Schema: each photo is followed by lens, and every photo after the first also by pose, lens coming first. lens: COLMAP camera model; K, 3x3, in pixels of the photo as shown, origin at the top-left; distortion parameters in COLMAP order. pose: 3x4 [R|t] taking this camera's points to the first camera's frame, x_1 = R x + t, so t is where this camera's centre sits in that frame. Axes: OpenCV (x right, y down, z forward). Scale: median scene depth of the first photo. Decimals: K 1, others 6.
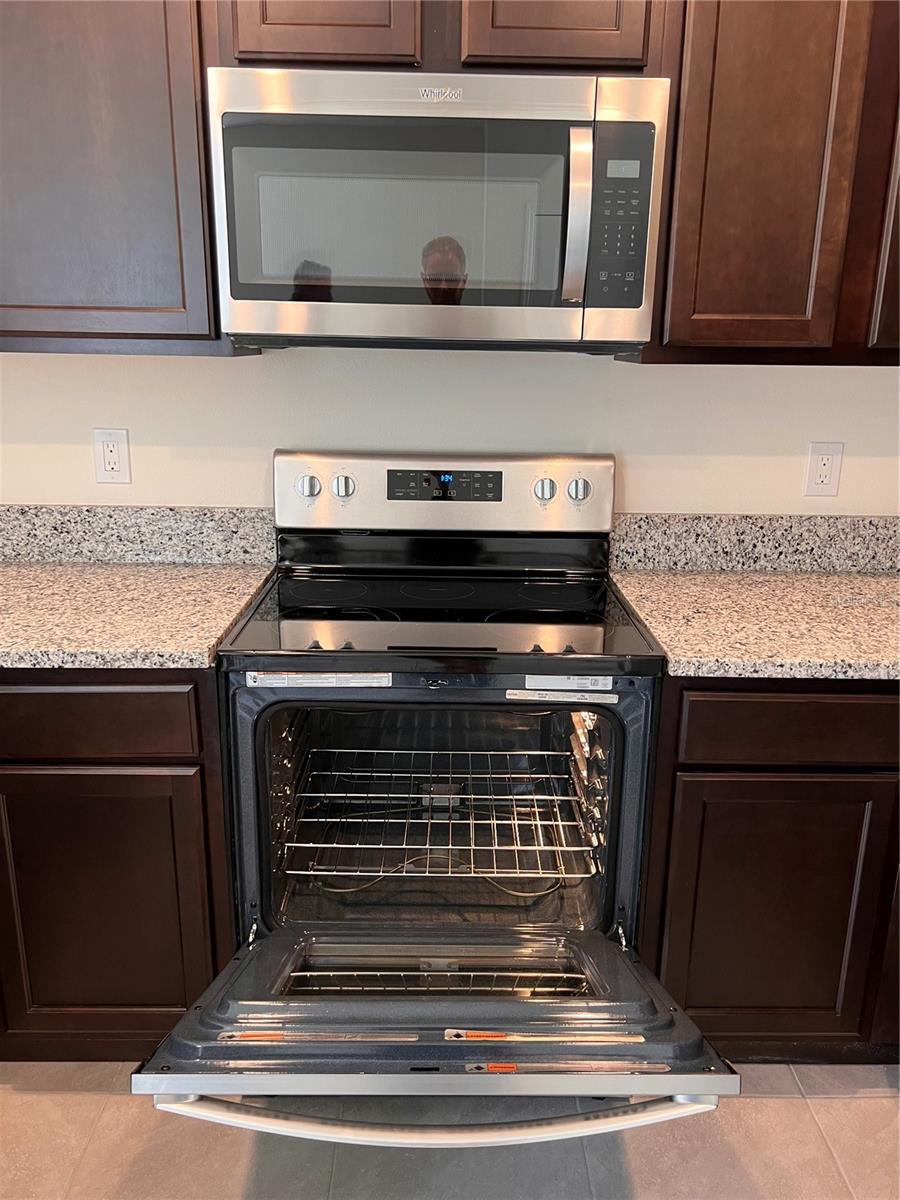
lens RADIAL K [[899.2, 0, 461.2], [0, 899.2, 593.6], [0, 0, 1]] dist [0.027309, -0.022627]
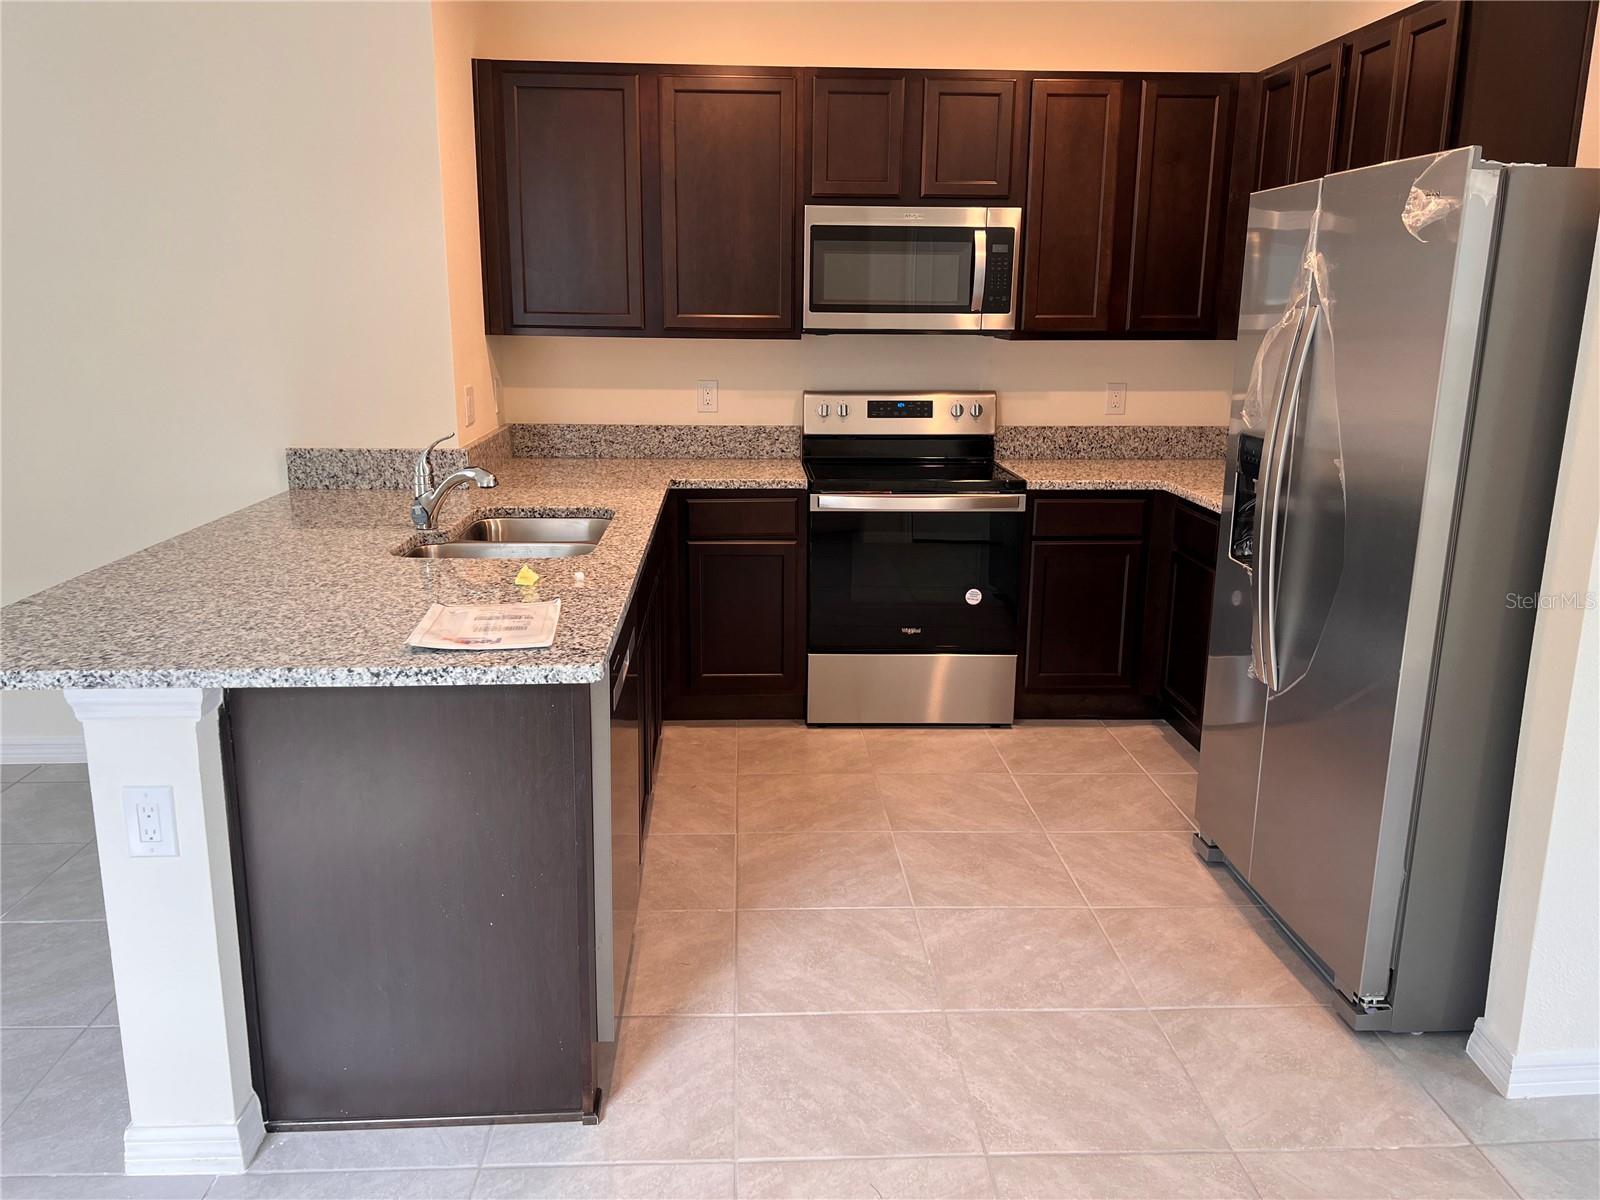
lens RADIAL K [[1198.9, 0, 796.0], [0, 1198.9, 602.0], [0, 0, 1]] dist [0.027309, -0.022627]
pose [[0.999595, -0.015971, 0.023536, -0.335830], [0.016614, 0.999487, -0.027369, 0.375637], [-0.023087, 0.027749, 0.999348, -1.578642]]
